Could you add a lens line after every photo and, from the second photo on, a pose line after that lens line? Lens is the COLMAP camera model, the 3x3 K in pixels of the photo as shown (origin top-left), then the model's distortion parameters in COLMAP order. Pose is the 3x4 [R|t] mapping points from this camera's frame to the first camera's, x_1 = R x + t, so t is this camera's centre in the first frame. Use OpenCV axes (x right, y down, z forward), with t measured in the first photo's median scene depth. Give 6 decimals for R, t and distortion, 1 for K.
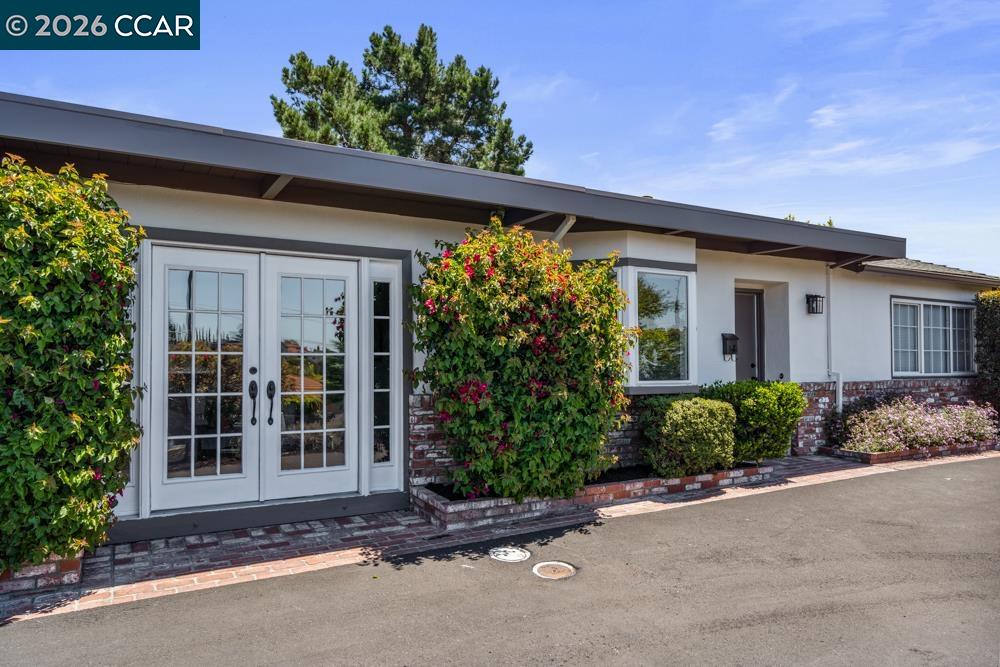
lens RADIAL K [[655.7, 0, 500.0], [0, 655.7, 333.5], [0, 0, 1]] dist [-0.000797, 0.000434]
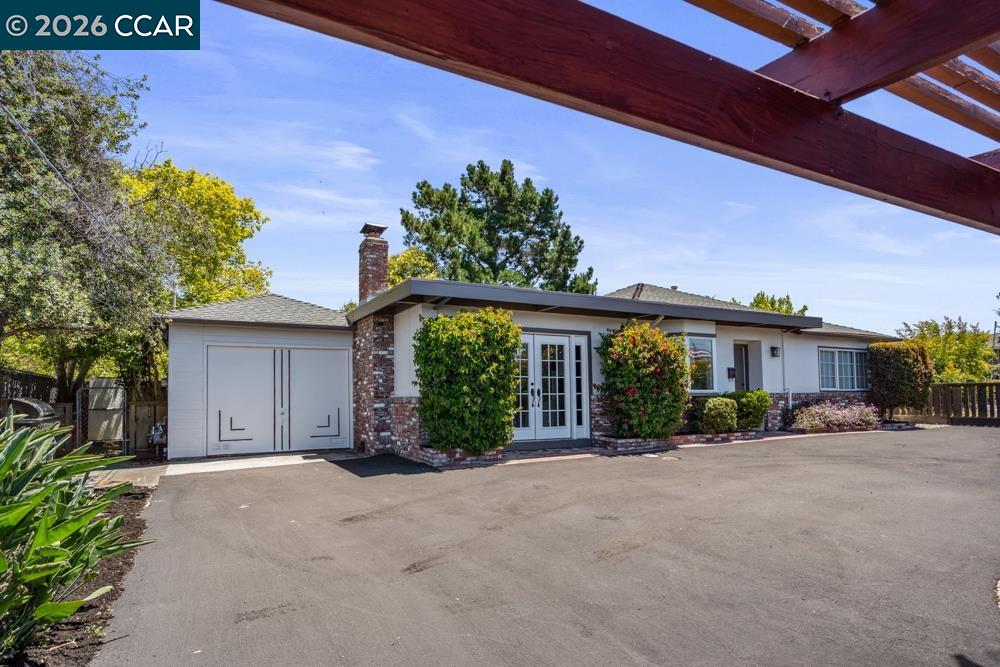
lens RADIAL K [[553.3, 0, 498.6], [0, 553.3, 357.8], [0, 0, 1]] dist [0.003495, 0.000112]
pose [[0.999520, -0.008248, -0.029872, -0.287265], [0.007510, 0.999666, -0.024721, 0.006501], [0.030066, 0.024484, 0.999248, -0.656373]]
